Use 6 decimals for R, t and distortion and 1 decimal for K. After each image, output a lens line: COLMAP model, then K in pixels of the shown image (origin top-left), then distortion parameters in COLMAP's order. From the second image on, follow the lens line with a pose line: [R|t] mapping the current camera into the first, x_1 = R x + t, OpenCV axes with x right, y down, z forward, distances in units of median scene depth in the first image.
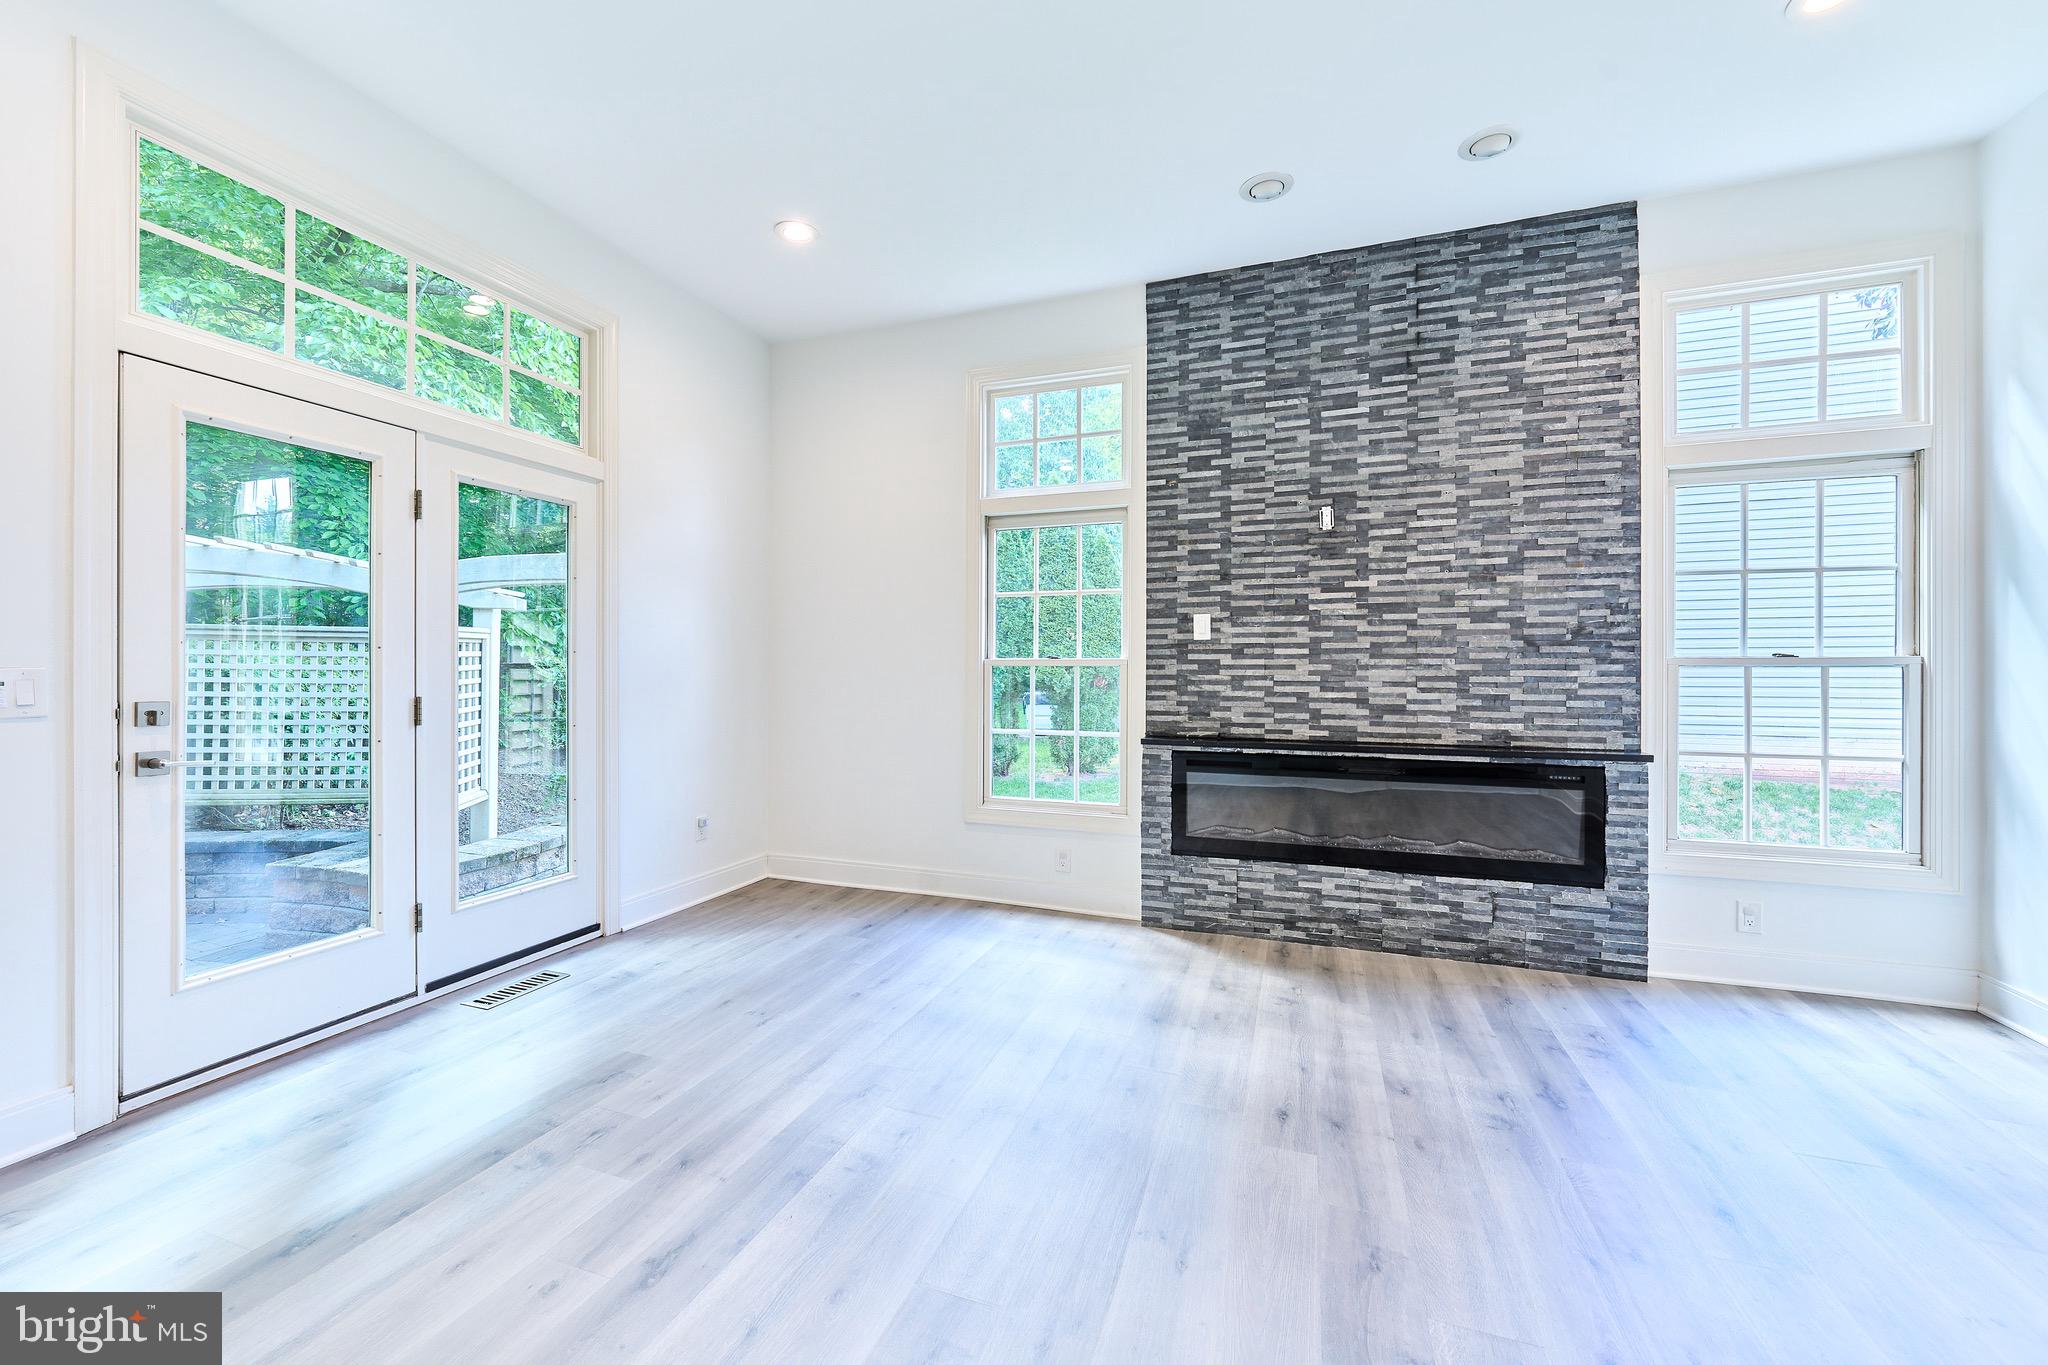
lens RADIAL K [[798.5, 0, 1021.5], [0, 798.5, 668.6], [0, 0, 1]] dist [-0.001672, 0.000253]
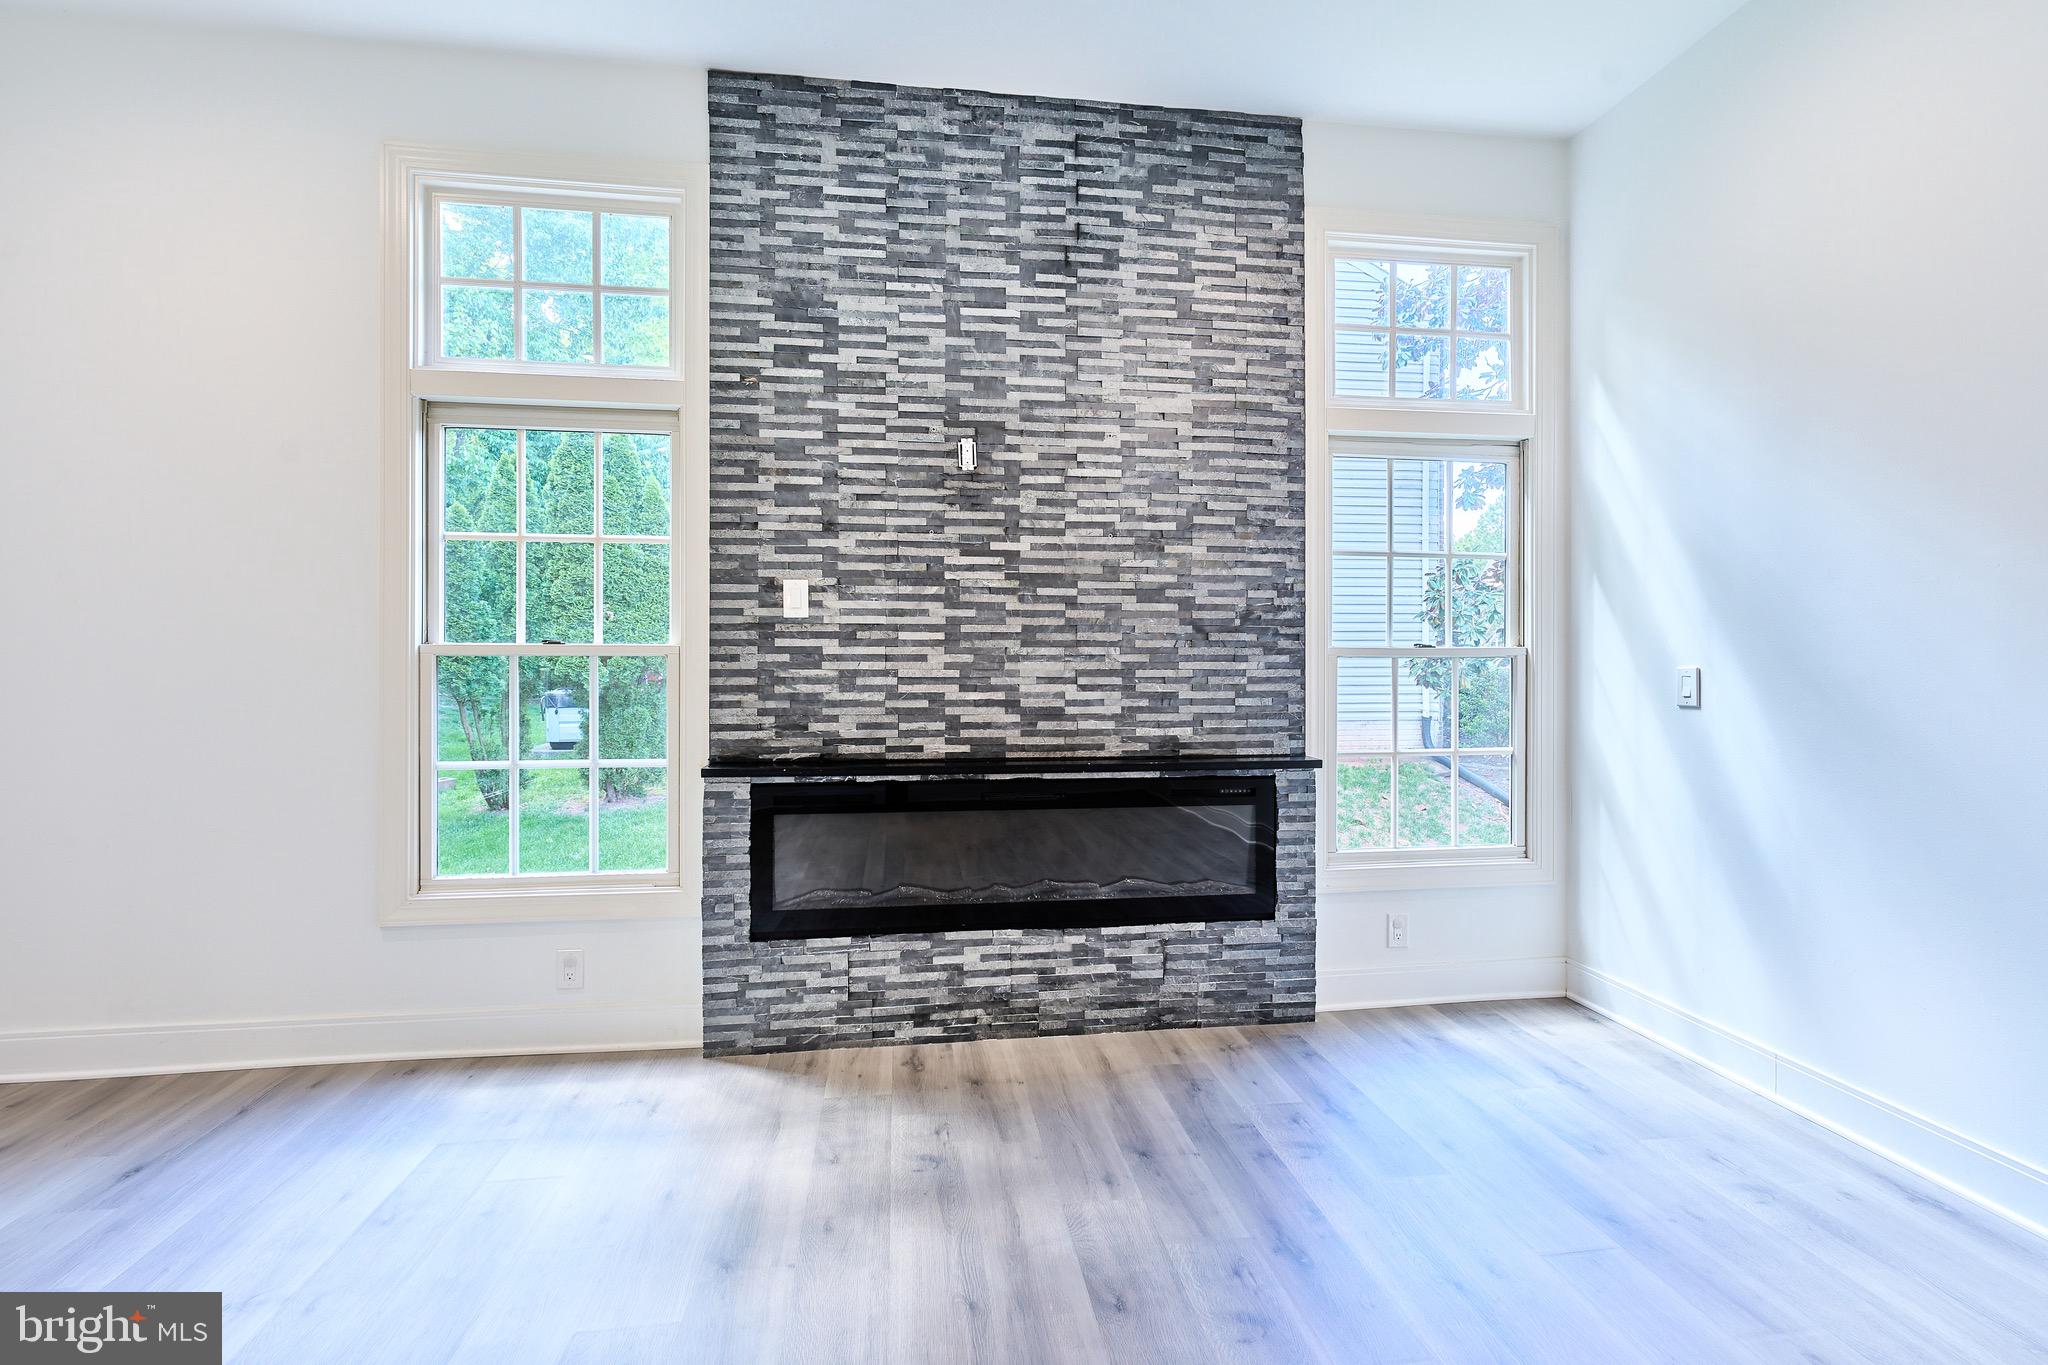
lens RADIAL K [[899.2, 0, 1025.4], [0, 899.2, 666.3], [0, 0, 1]] dist [0.000269, 0.000079]
pose [[0.883342, -0.003297, 0.468718, 0.044571], [0.000577, 0.999982, 0.005946, 0.000848], [-0.468729, -0.004982, 0.883328, 0.258850]]
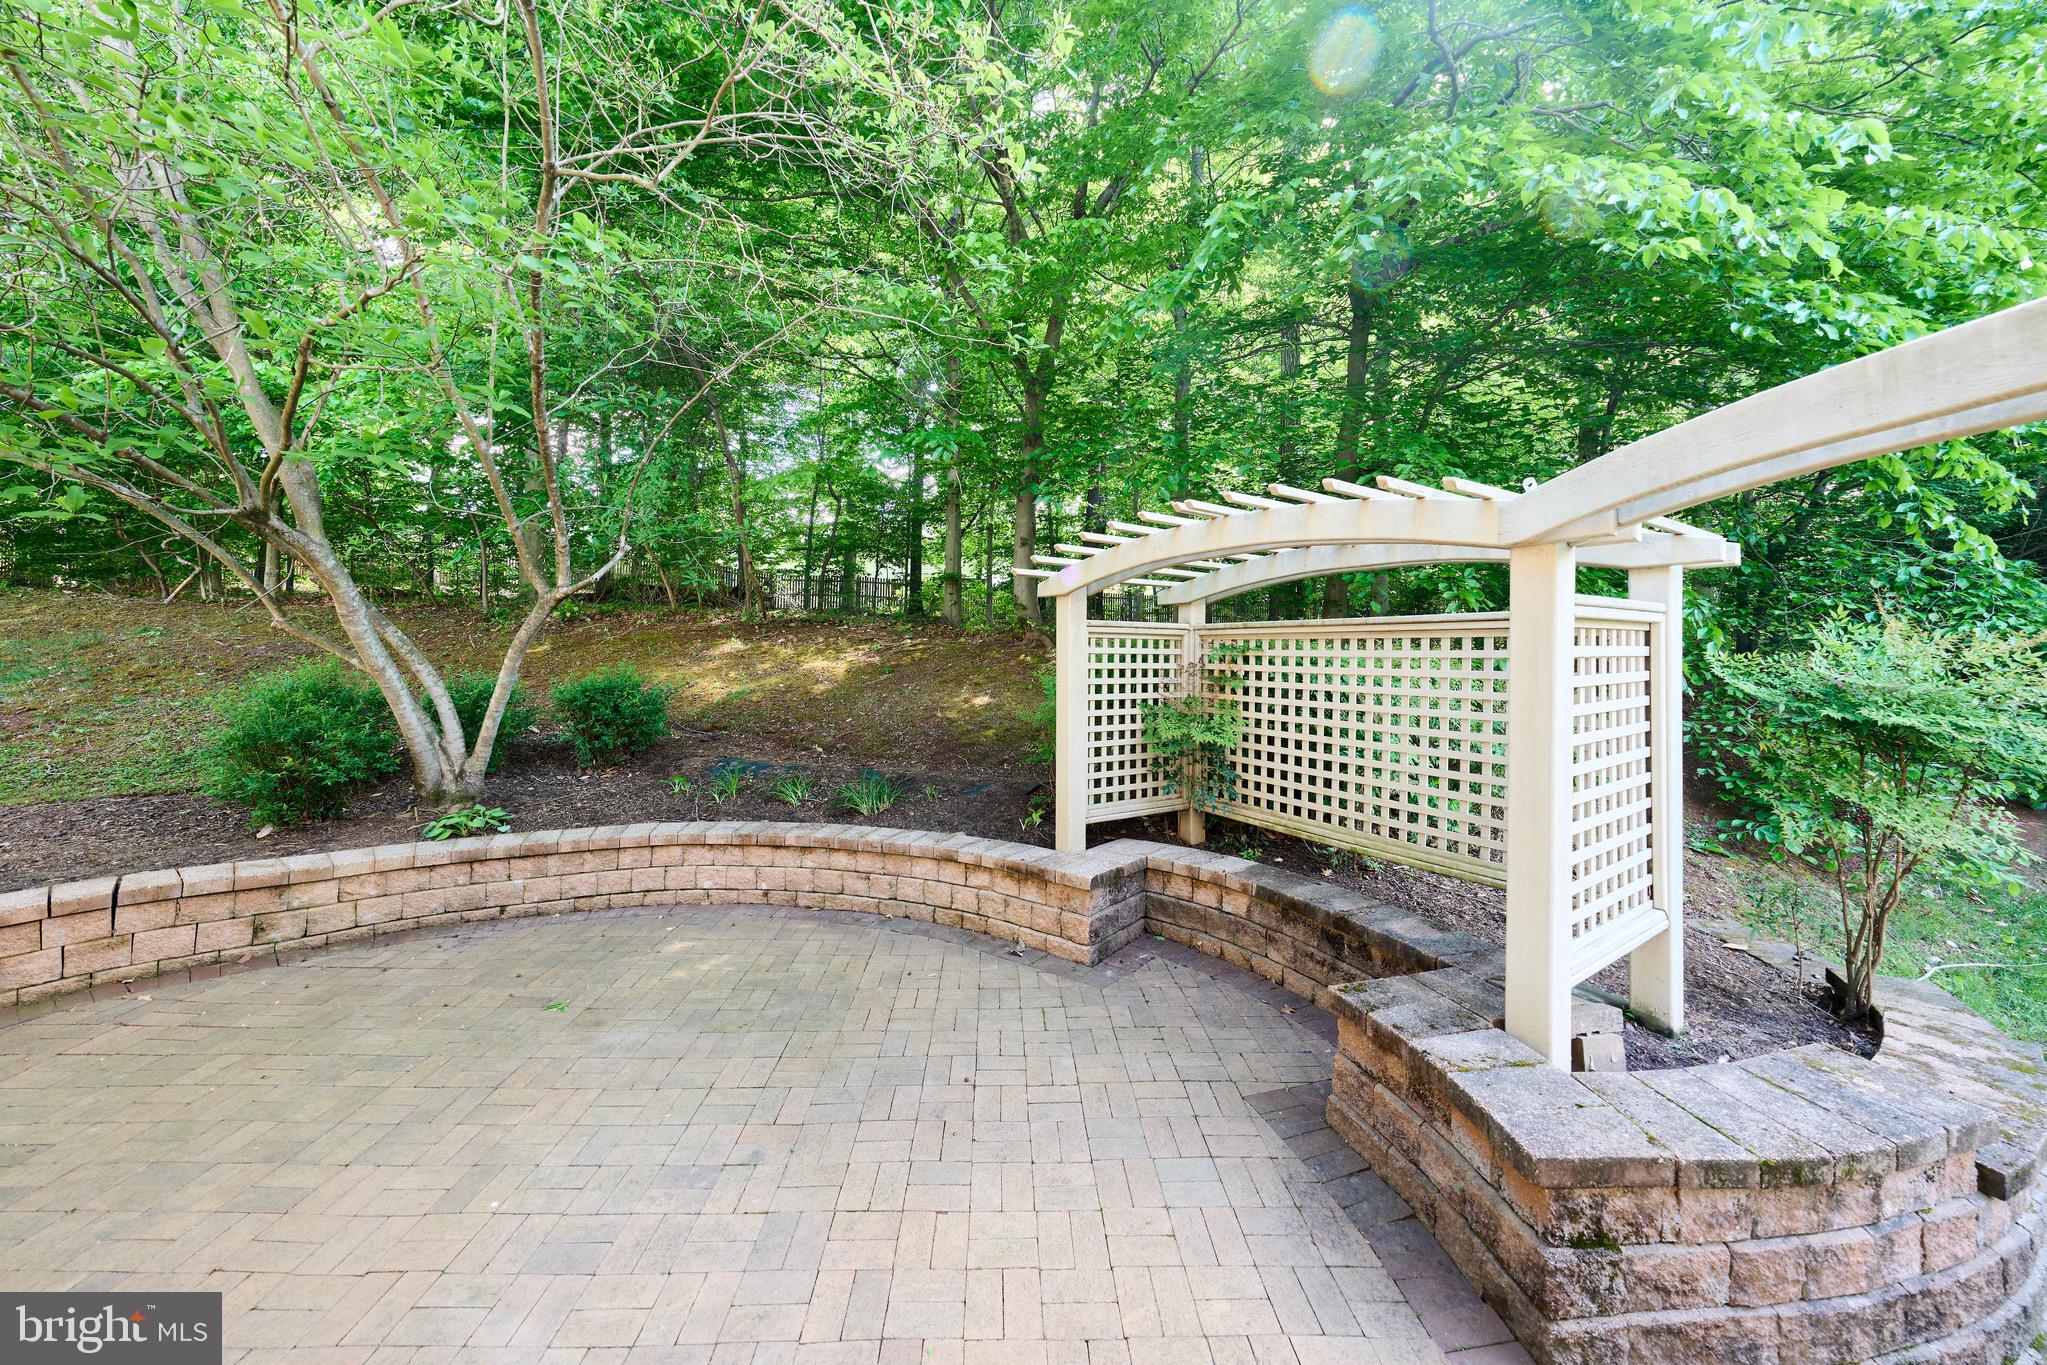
lens RADIAL K [[708.5, 0, 1028.7], [0, 708.5, 644.7], [0, 0, 1]] dist [-0.000486, -0.000030]
pose [[0.372980, -0.022922, -0.927556, -0.669974], [-0.010749, 0.999521, -0.029022, -0.008573], [0.927777, 0.020795, 0.372555, 0.745070]]
